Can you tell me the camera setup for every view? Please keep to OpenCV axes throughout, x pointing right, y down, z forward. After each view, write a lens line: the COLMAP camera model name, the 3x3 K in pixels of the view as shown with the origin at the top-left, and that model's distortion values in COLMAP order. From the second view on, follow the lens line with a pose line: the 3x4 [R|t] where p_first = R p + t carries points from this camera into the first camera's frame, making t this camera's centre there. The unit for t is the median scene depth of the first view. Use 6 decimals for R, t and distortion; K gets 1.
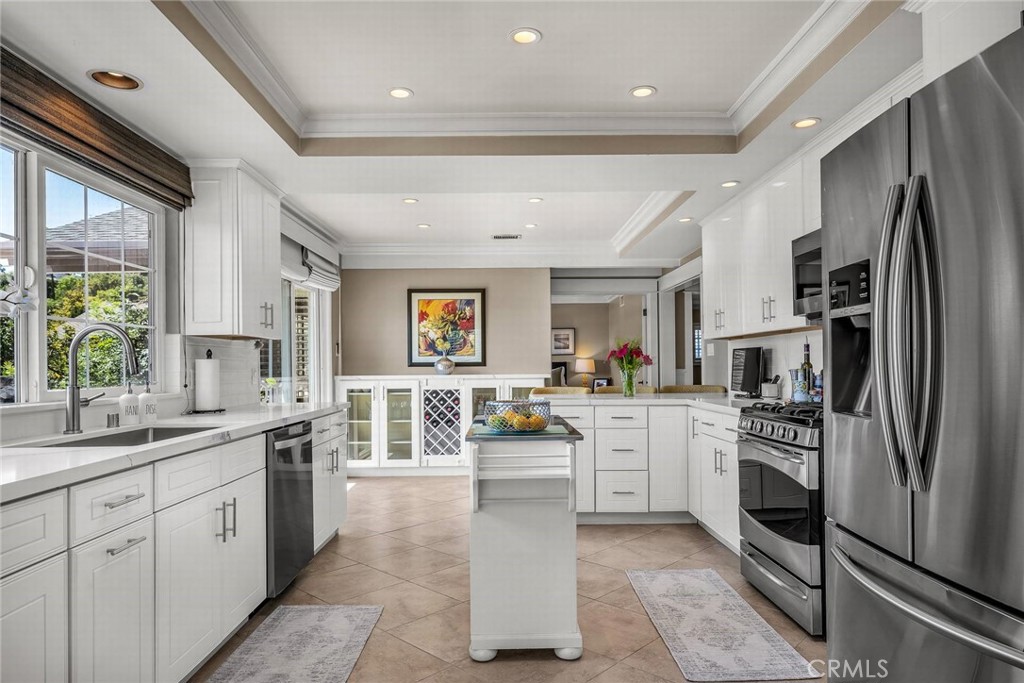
lens RADIAL K [[625.6, 0, 515.3], [0, 625.6, 359.1], [0, 0, 1]] dist [-0.004753, -0.001443]
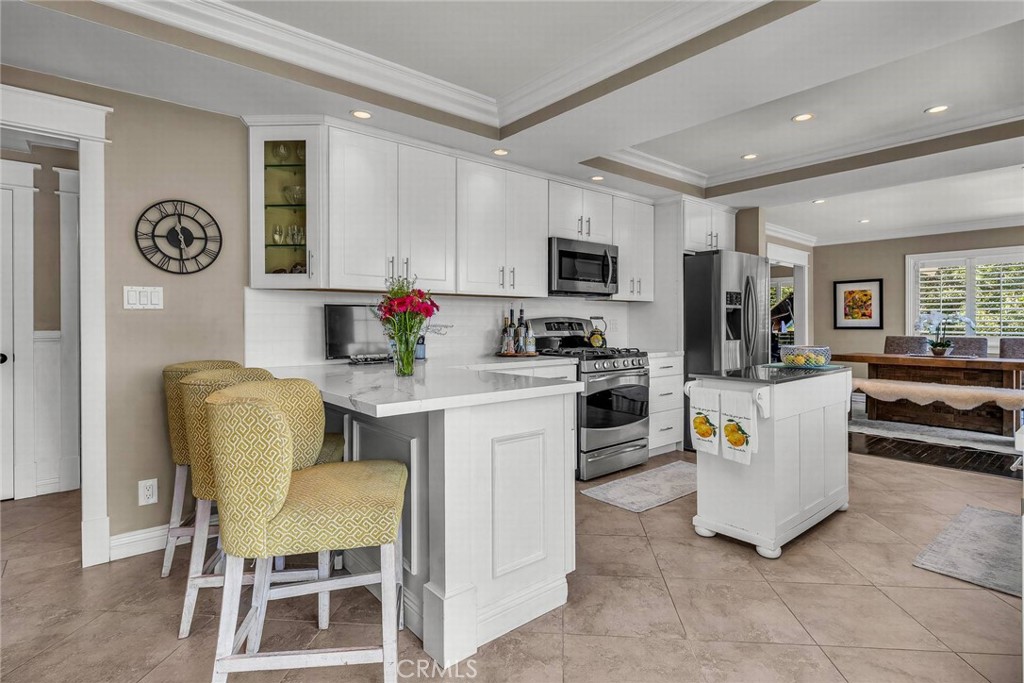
lens RADIAL K [[520.5, 0, 510.7], [0, 520.5, 323.1], [0, 0, 1]] dist [-0.000725, -0.000626]
pose [[-0.622915, 0.008835, 0.782239, -0.403176], [0.004642, 0.999960, -0.007598, 0.013229], [-0.782275, -0.001102, -0.622932, 1.756465]]
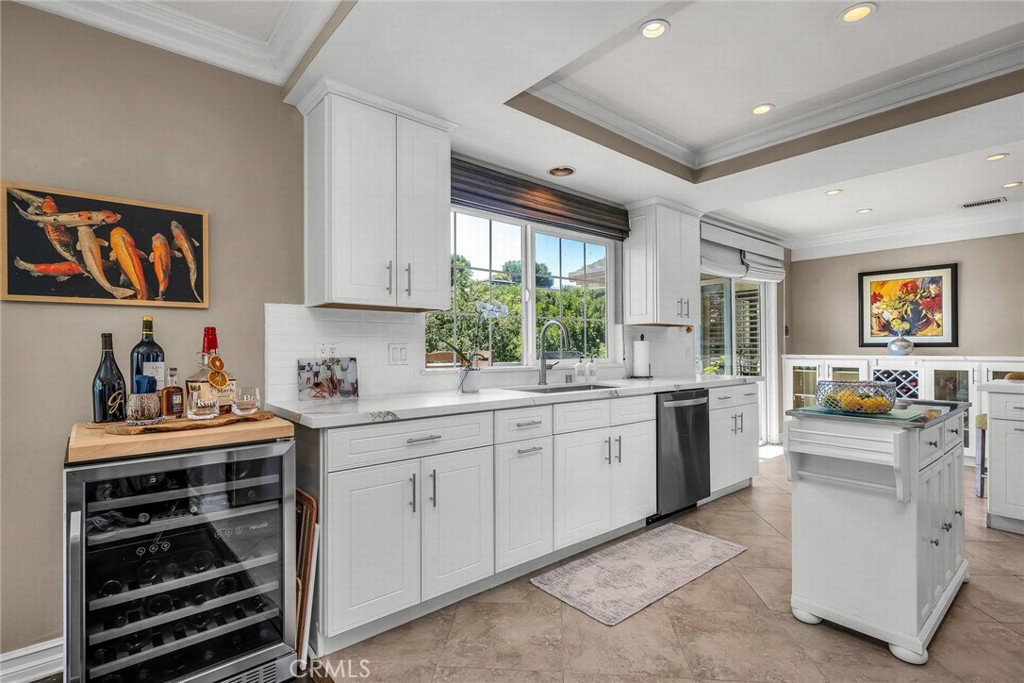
lens RADIAL K [[489.2, 0, 512.2], [0, 489.2, 344.5], [0, 0, 1]] dist [-0.000277, -0.000226]
pose [[0.626170, 0.001110, -0.779685, 0.204725], [0.005119, 0.999972, 0.005535, 0.000359], [0.779669, -0.007457, 0.626147, 0.063165]]
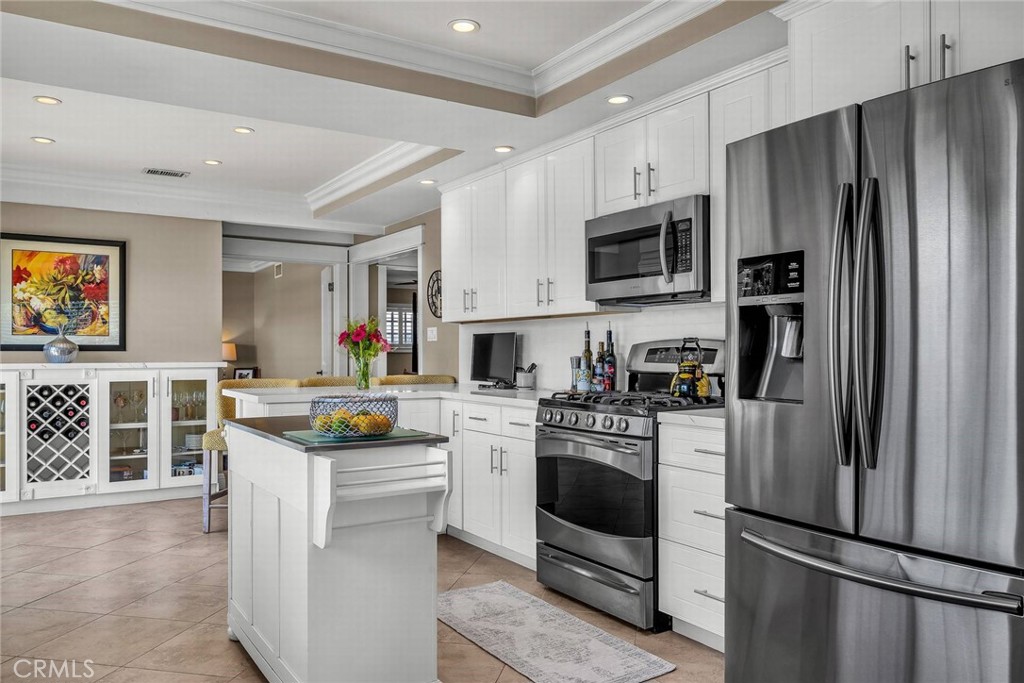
lens RADIAL K [[748.3, 0, 515.2], [0, 748.3, 352.5], [0, 0, 1]] dist [-0.004088, 0.000739]
pose [[0.849337, 0.007741, 0.527794, -0.235242], [-0.012896, 0.999898, 0.006087, 0.004007], [-0.527693, -0.011976, 0.849351, 0.090030]]
